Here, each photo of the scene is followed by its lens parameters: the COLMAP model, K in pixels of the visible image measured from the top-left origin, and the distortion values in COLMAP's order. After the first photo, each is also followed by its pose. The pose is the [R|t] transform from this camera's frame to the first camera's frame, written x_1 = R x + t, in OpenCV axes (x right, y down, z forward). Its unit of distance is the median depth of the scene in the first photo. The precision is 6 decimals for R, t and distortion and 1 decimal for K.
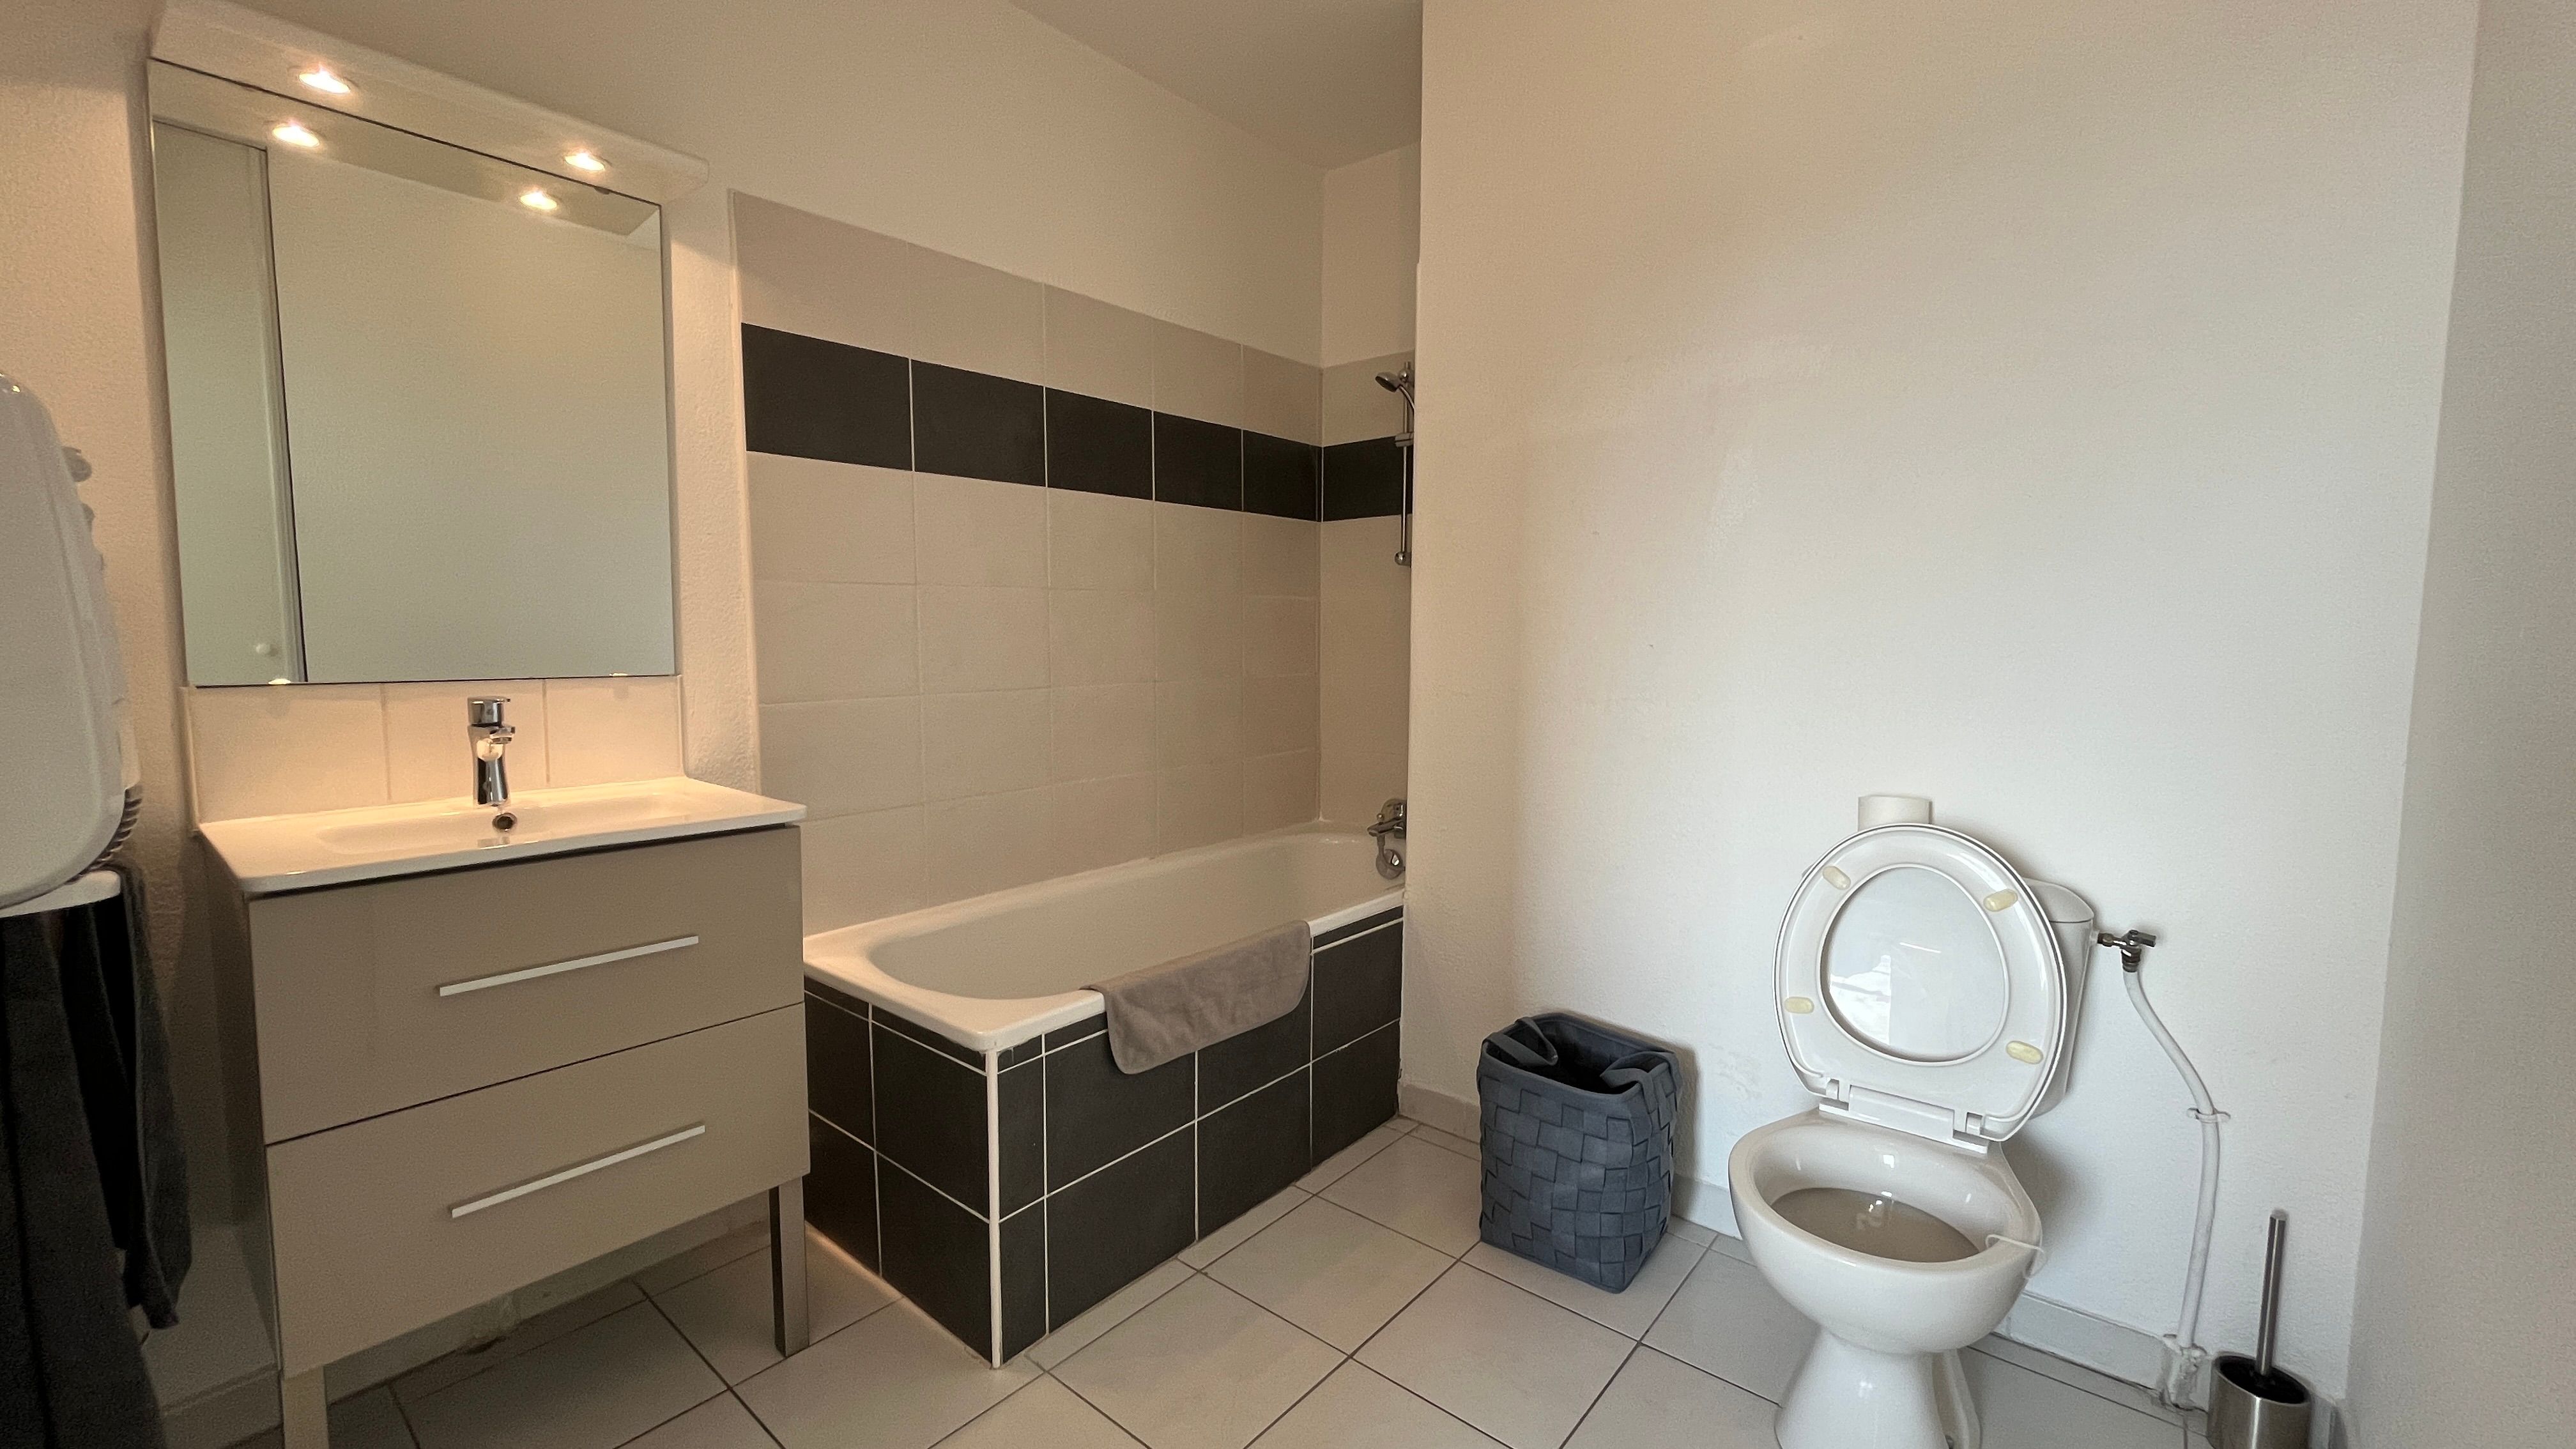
lens RADIAL K [[1037.2, 0, 1275.7], [0, 1037.2, 717.8], [0, 0, 1]] dist [-0.007261, 0.002889]
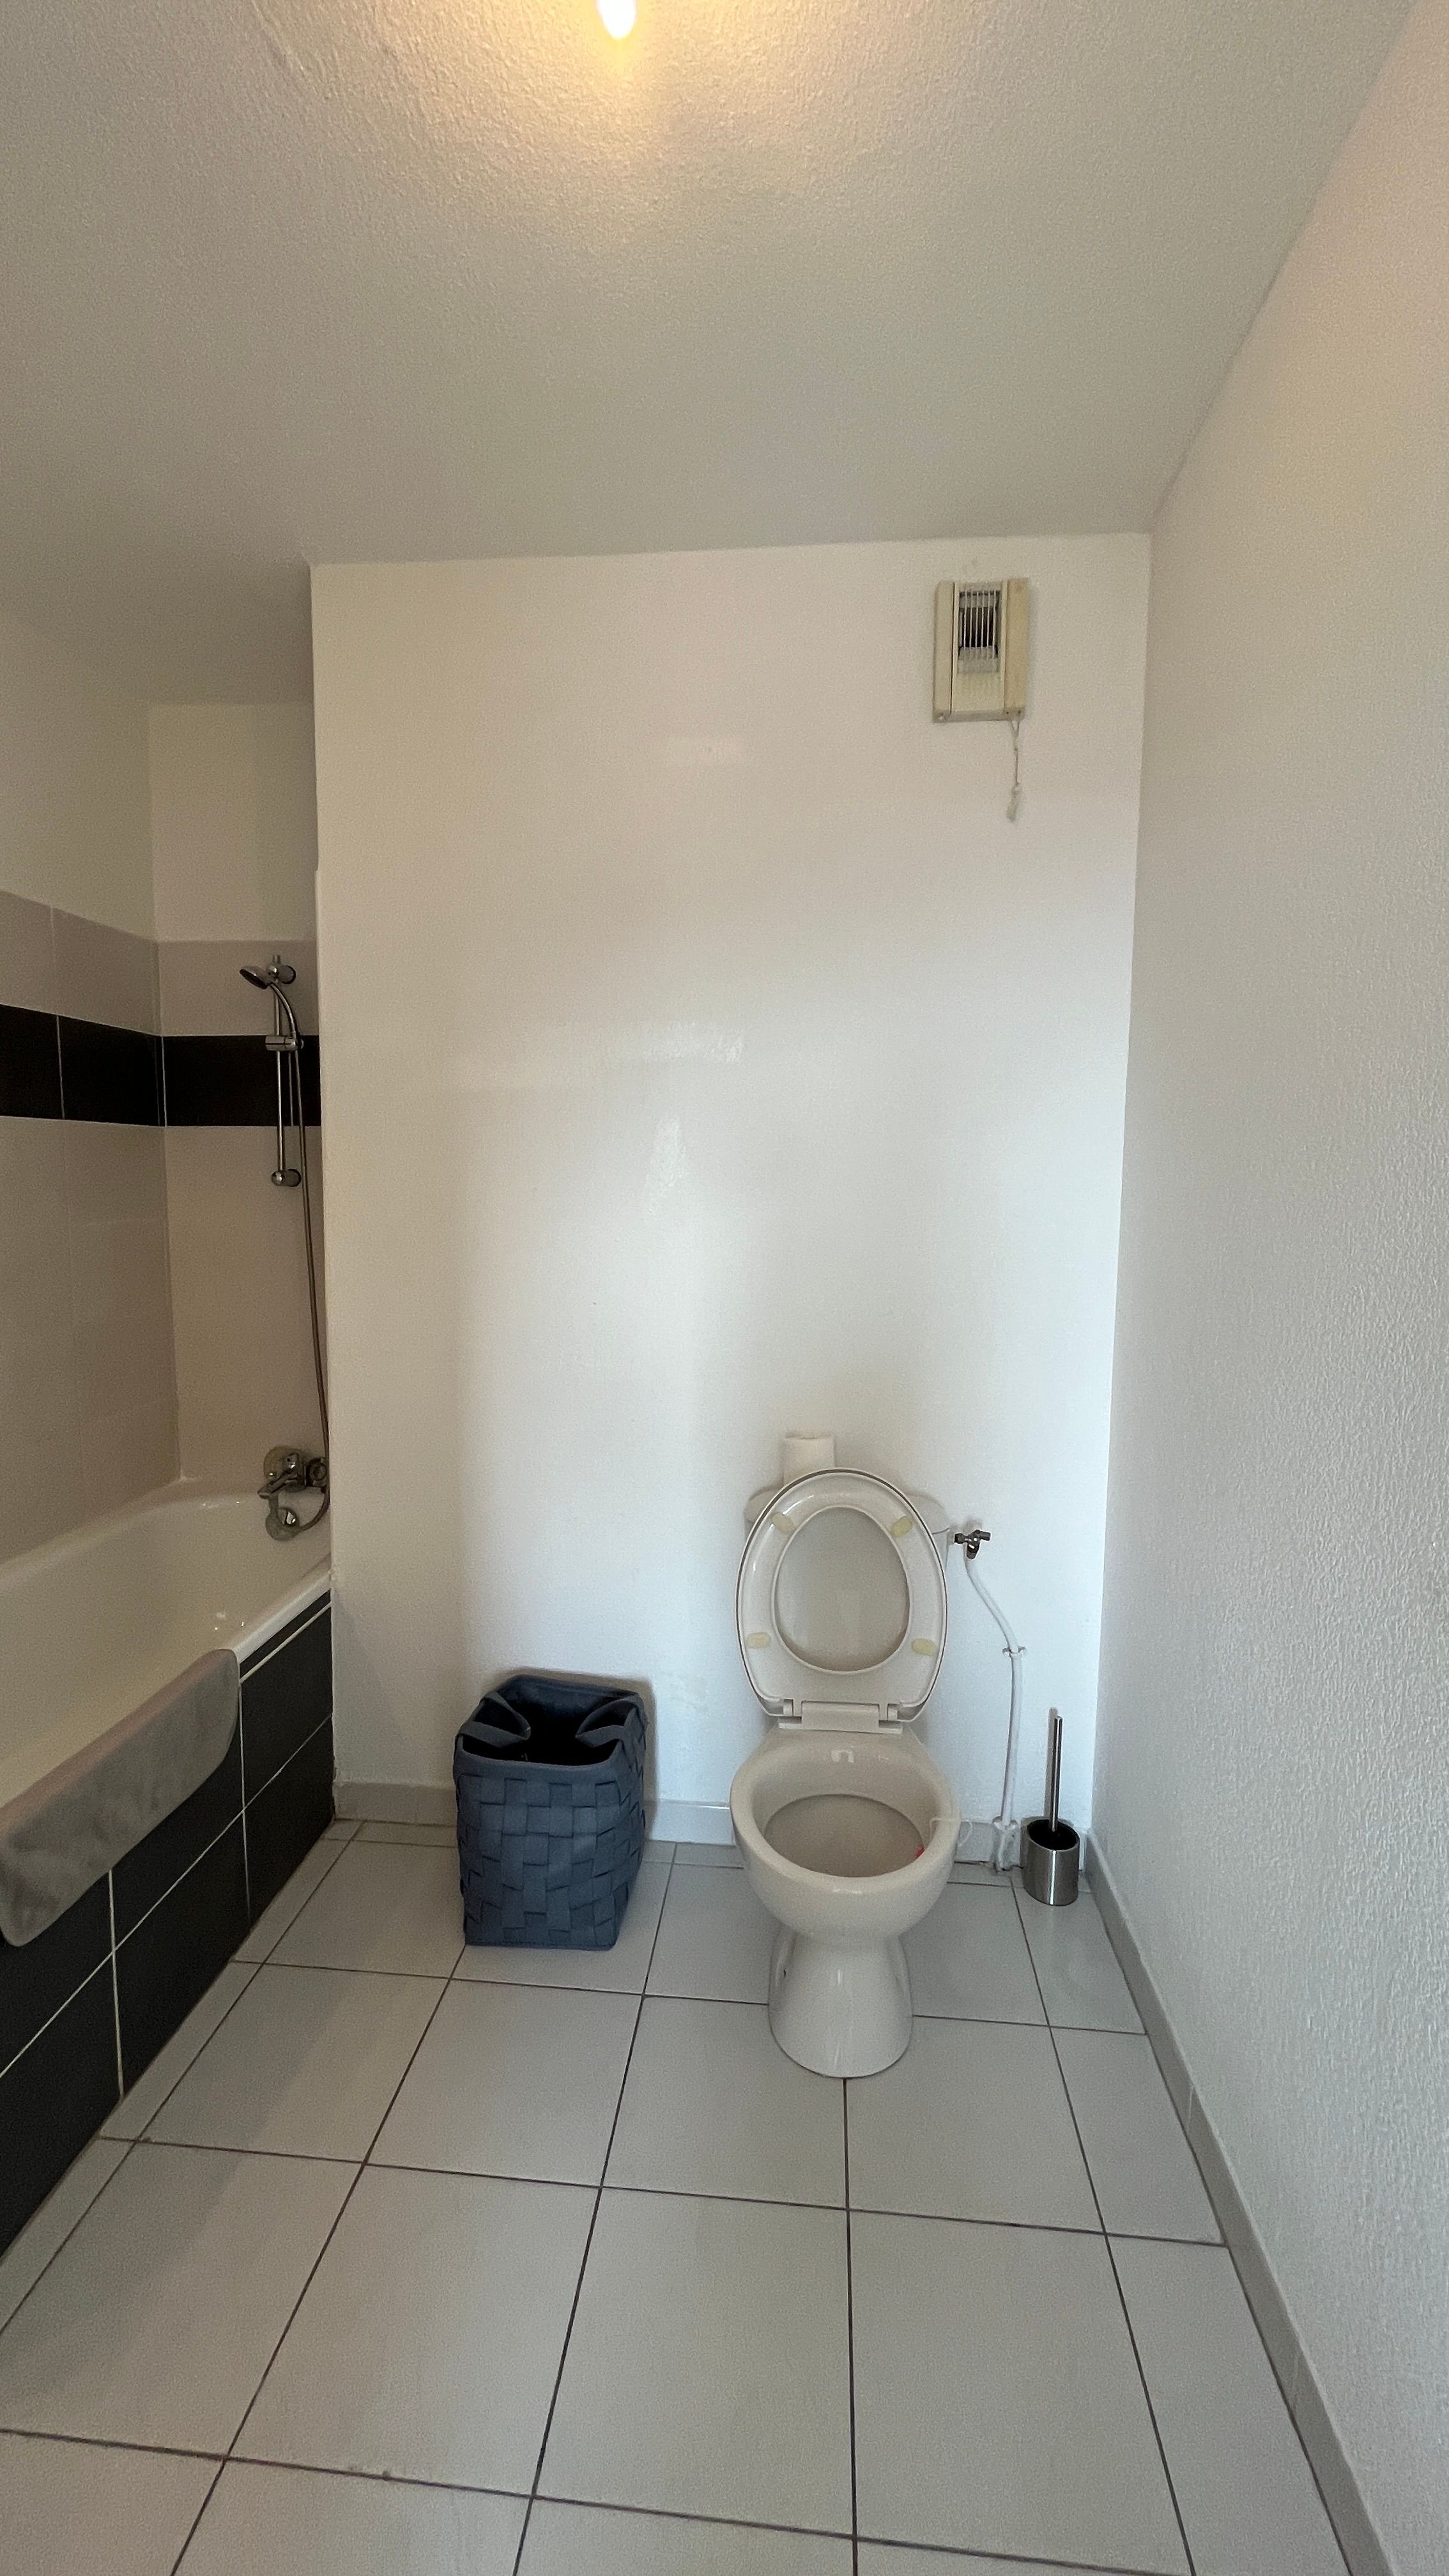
lens RADIAL K [[1037.2, 0, 736.3], [0, 1037.2, 1275.1], [0, 0, 1]] dist [-0.007261, 0.002889]
pose [[0.810207, -0.052364, 0.583800, -0.123079], [0.038609, 0.998606, 0.035987, -0.132483], [-0.584871, -0.006617, 0.811099, 0.088591]]
